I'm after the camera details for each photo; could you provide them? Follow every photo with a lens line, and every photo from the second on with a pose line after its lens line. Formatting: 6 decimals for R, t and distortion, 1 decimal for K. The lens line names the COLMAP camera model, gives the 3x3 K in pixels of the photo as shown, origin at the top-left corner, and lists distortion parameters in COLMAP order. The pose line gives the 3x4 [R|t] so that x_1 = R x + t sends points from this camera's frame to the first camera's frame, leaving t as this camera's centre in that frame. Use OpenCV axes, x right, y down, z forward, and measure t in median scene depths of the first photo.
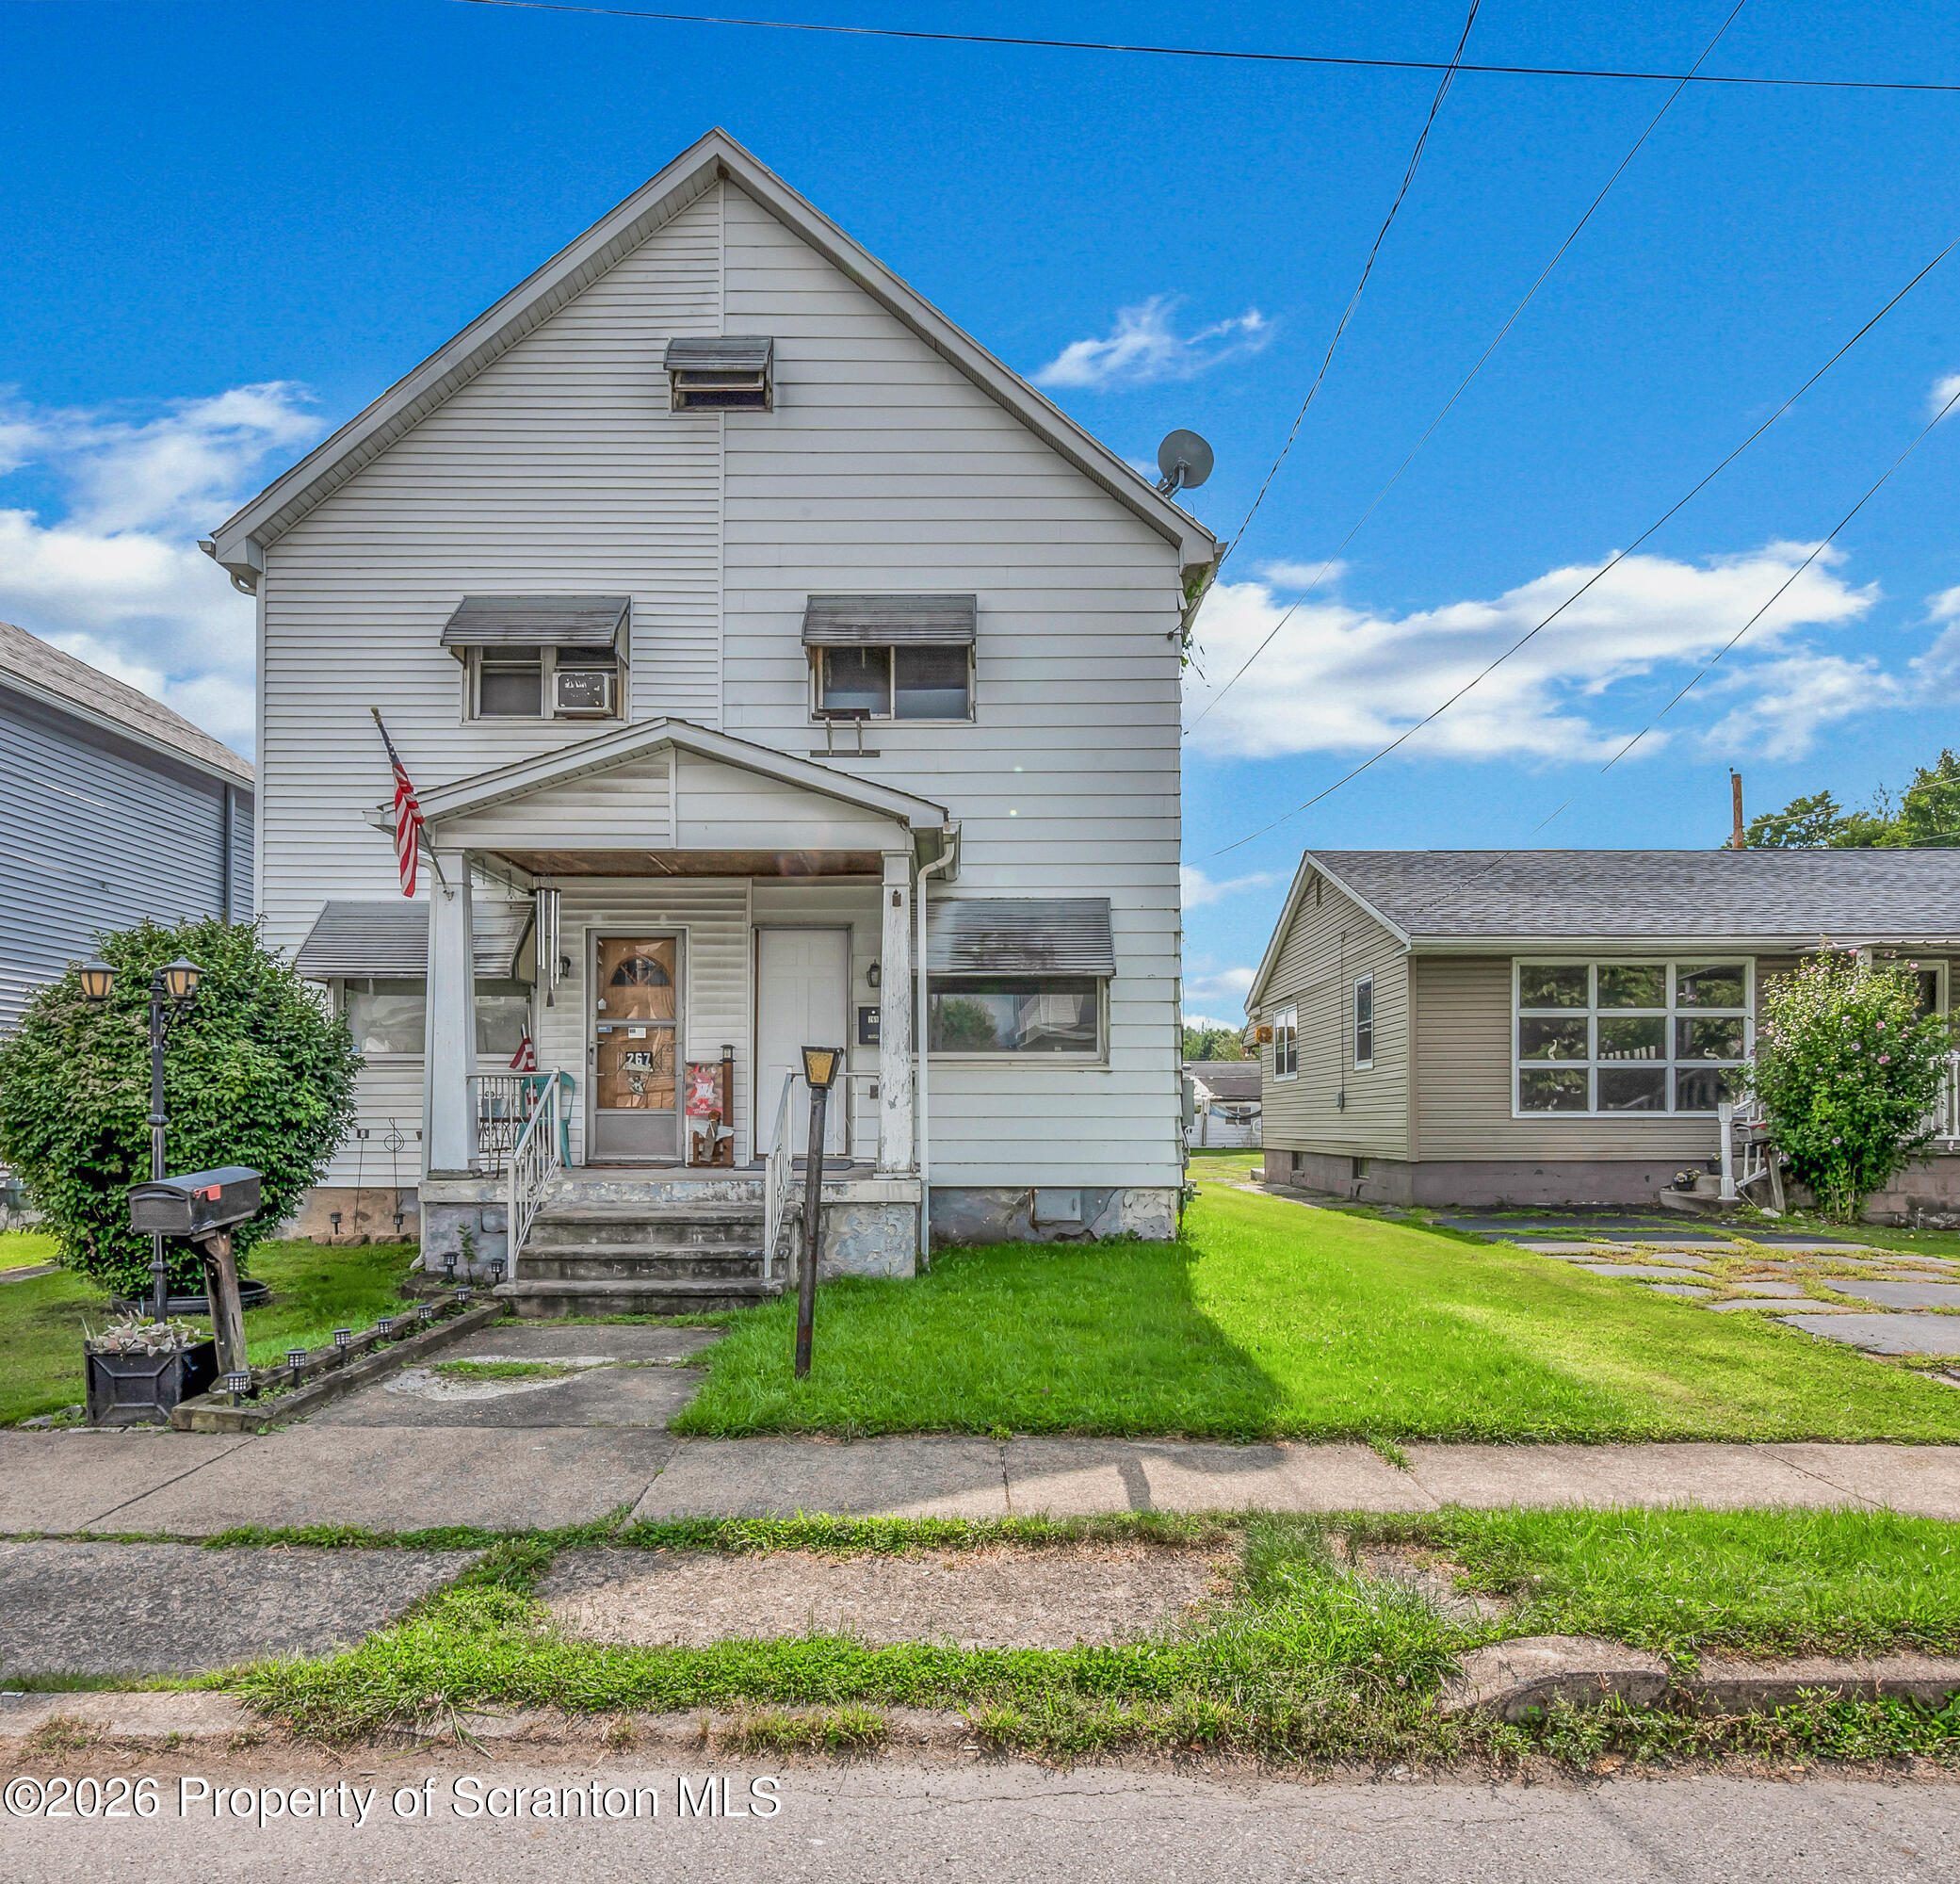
lens RADIAL K [[1374.6, 0, 955.4], [0, 1374.6, 1110.6], [0, 0, 1]] dist [0.003357, -0.004195]
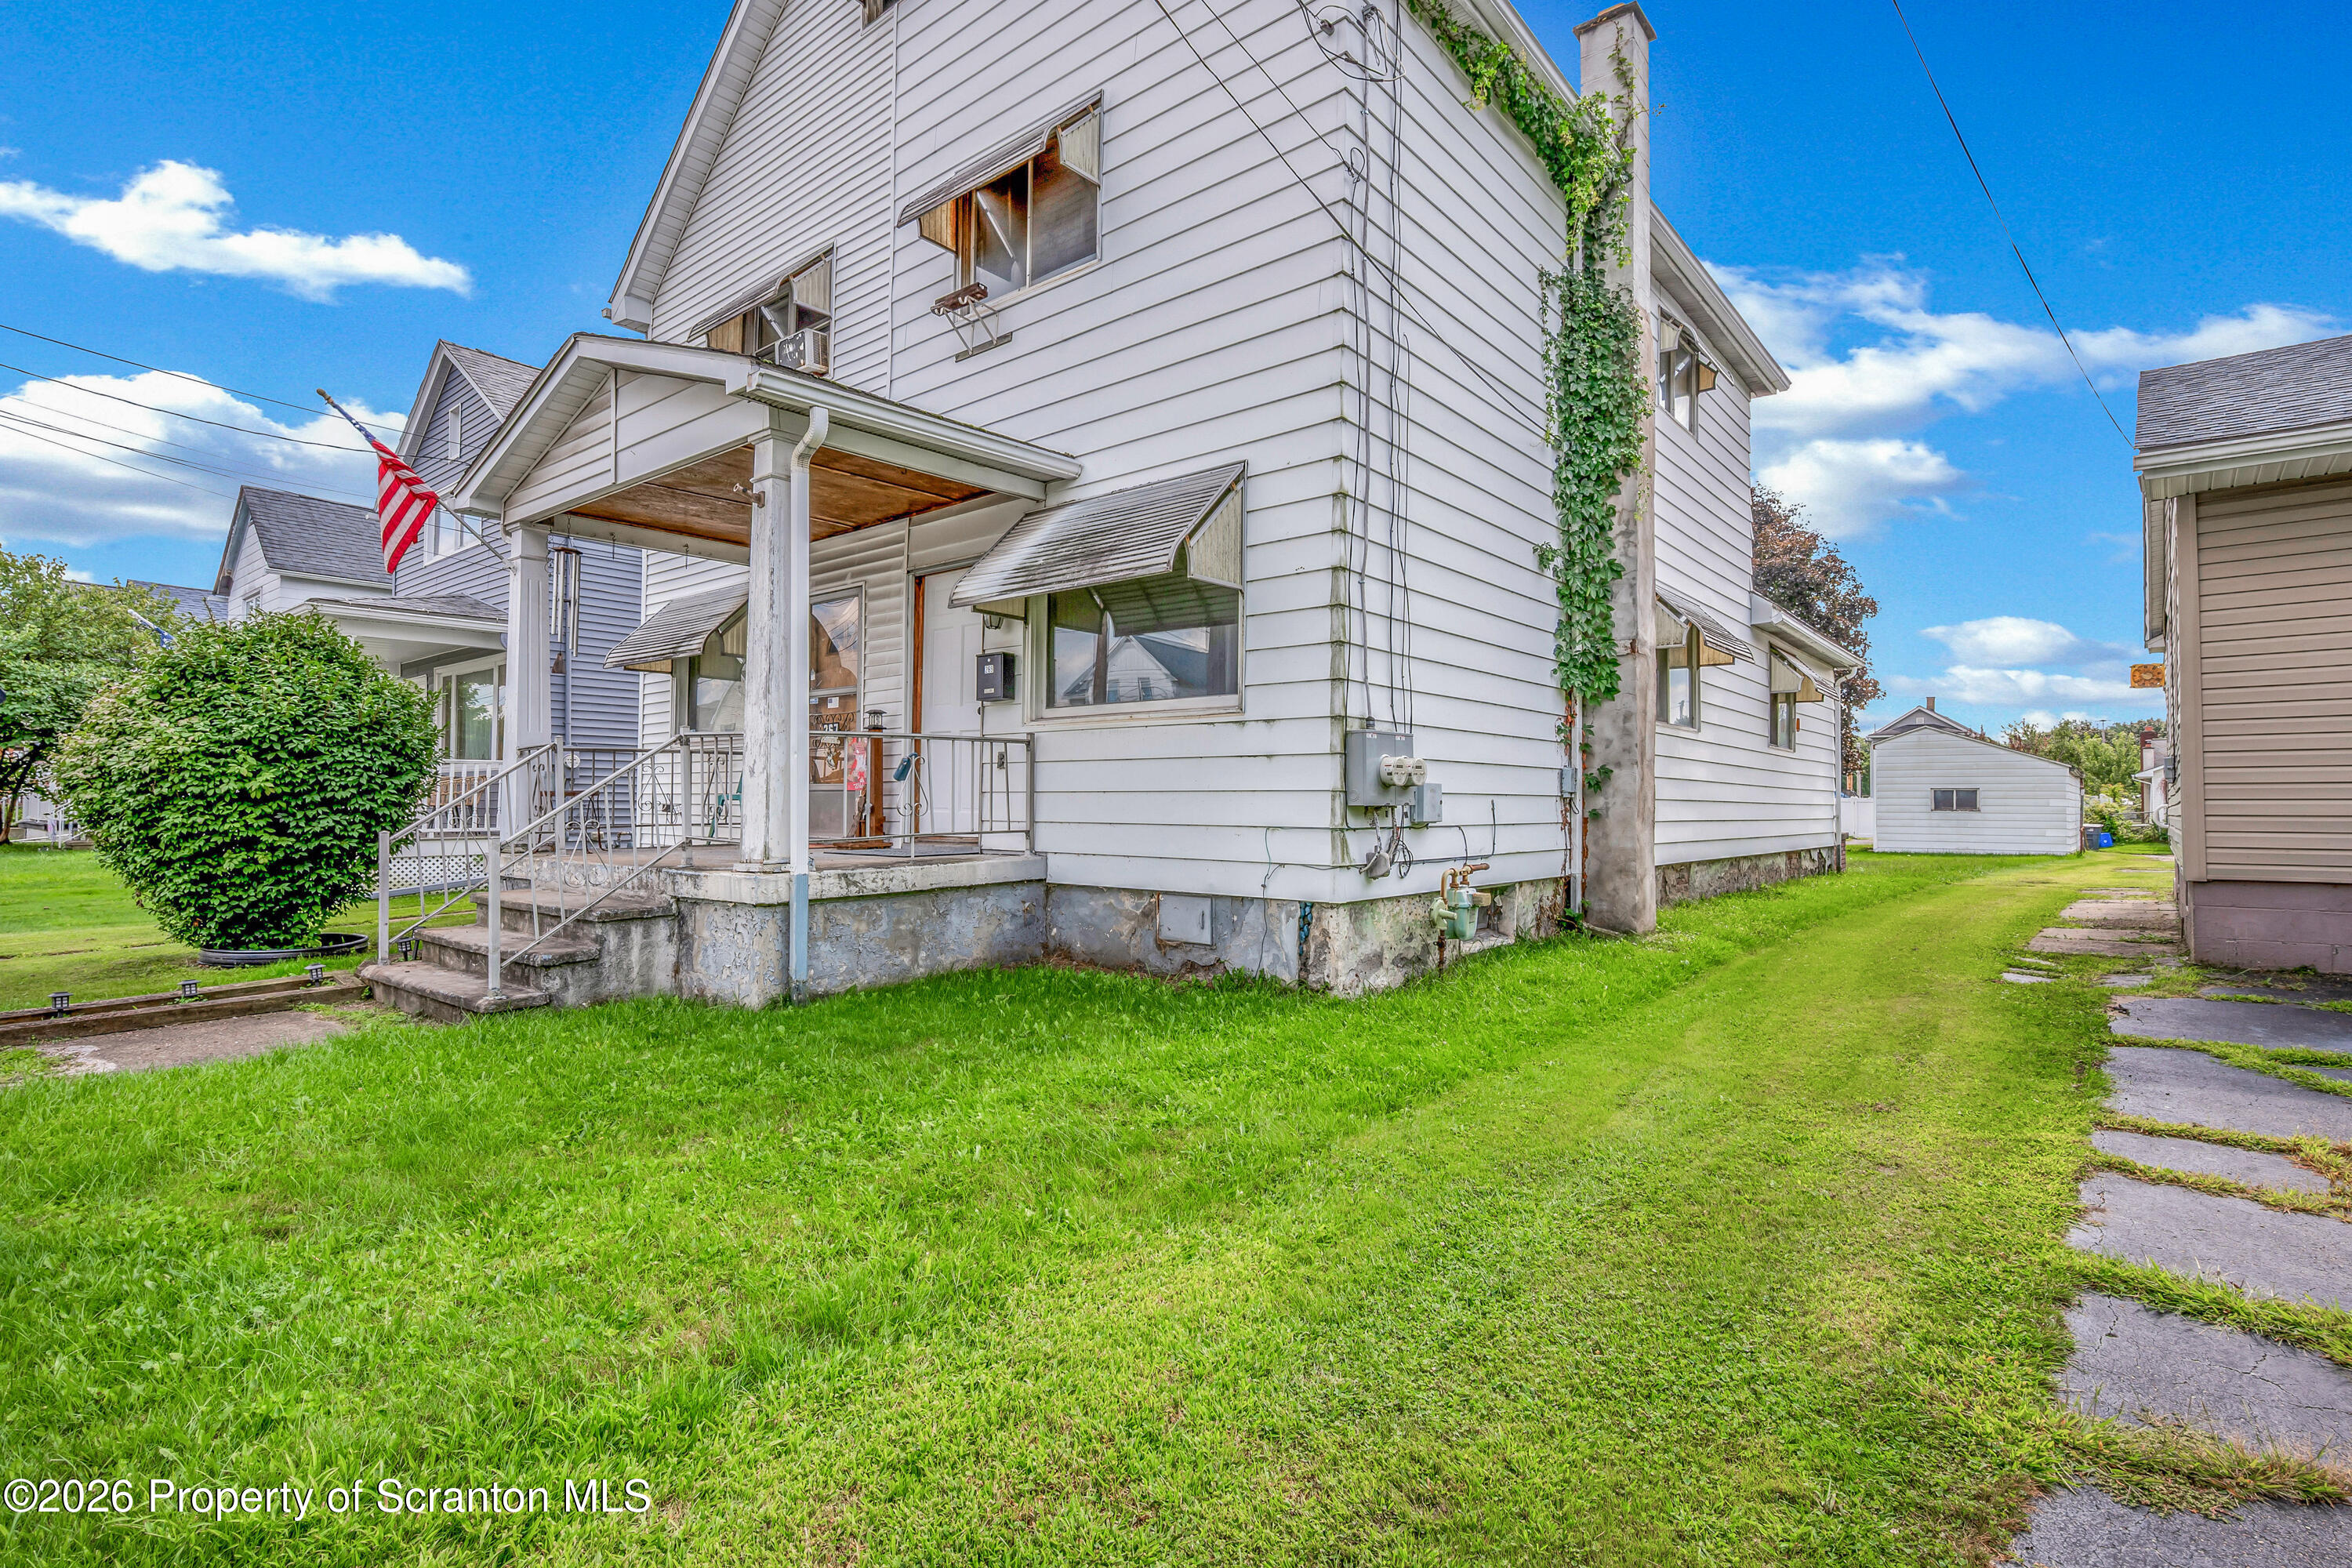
lens RADIAL K [[1088.0, 0, 1175.6], [0, 1088.0, 787.7], [0, 0, 1]] dist [0.002895, 0.000291]
pose [[0.765031, -0.002729, -0.643988, 0.426271], [-0.003453, 0.999959, -0.008339, 0.007118], [0.643985, 0.008603, 0.764990, 0.582422]]
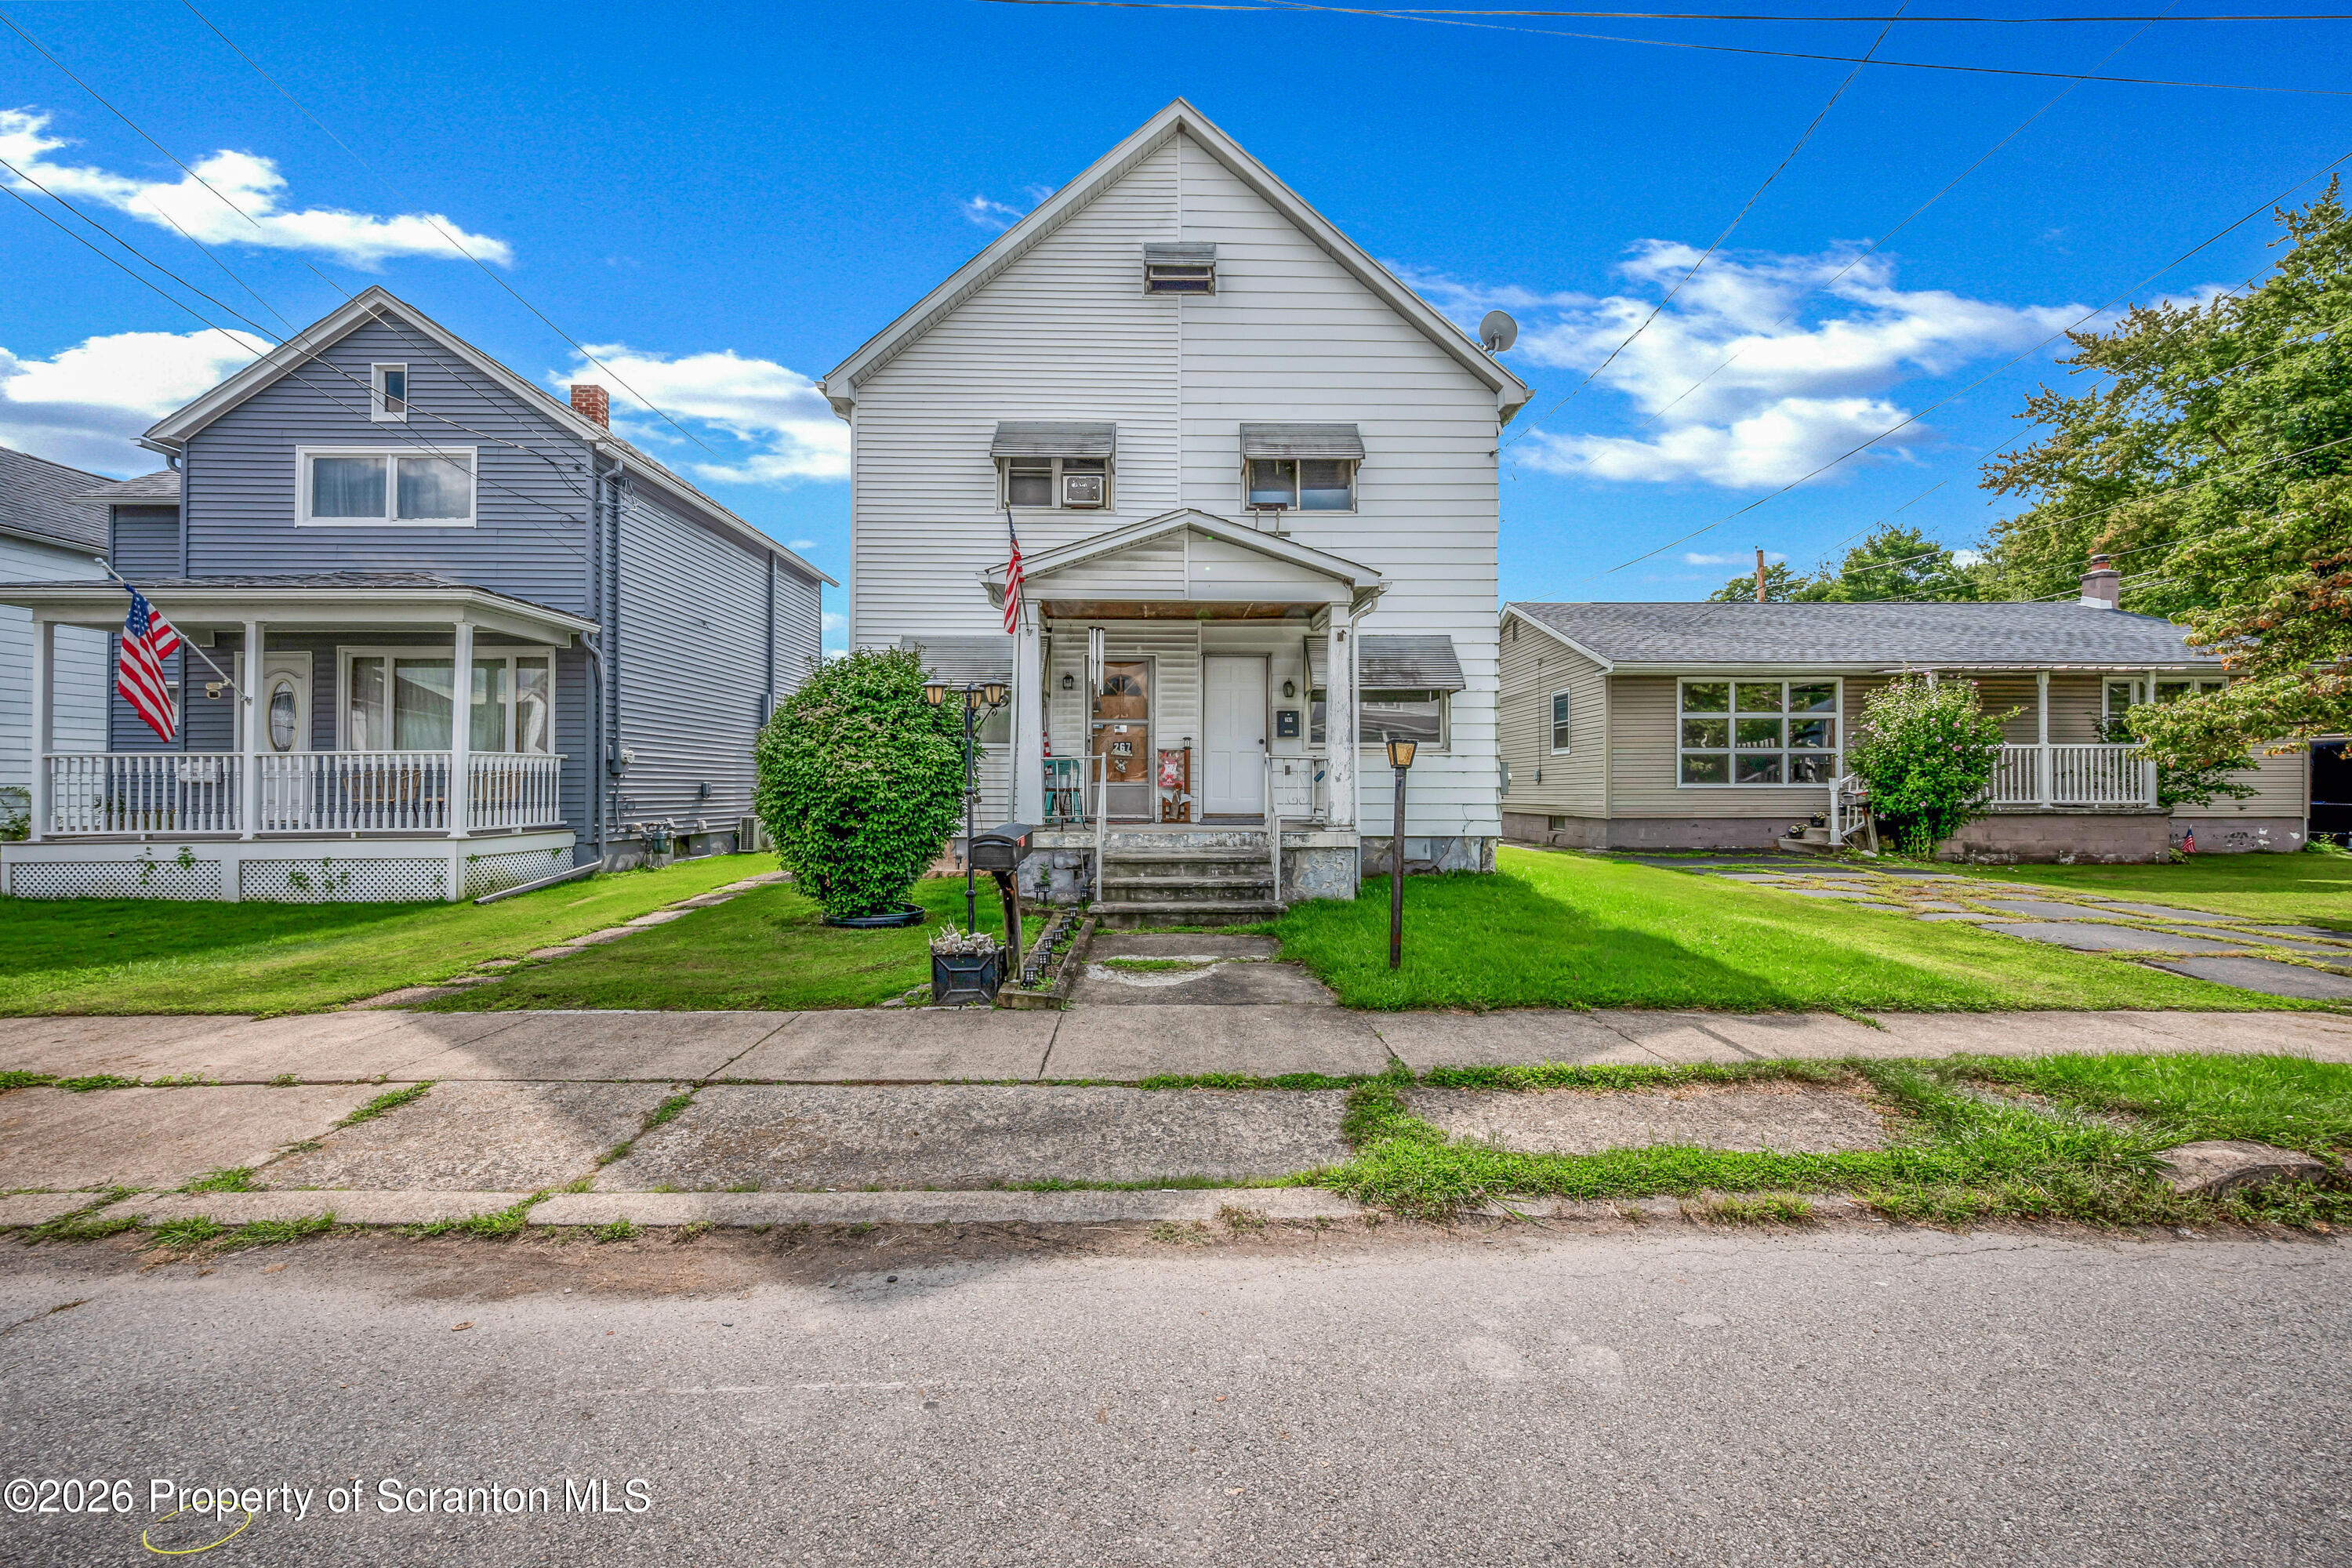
lens RADIAL K [[965.8, 0, 1178.3], [0, 965.8, 780.3], [0, 0, 1]] dist [0.000209, 0.000645]
pose [[0.999720, 0.000075, 0.023677, -0.197778], [-0.000013, 0.999997, -0.002625, -0.000545], [-0.023677, 0.002624, 0.999716, -0.003028]]
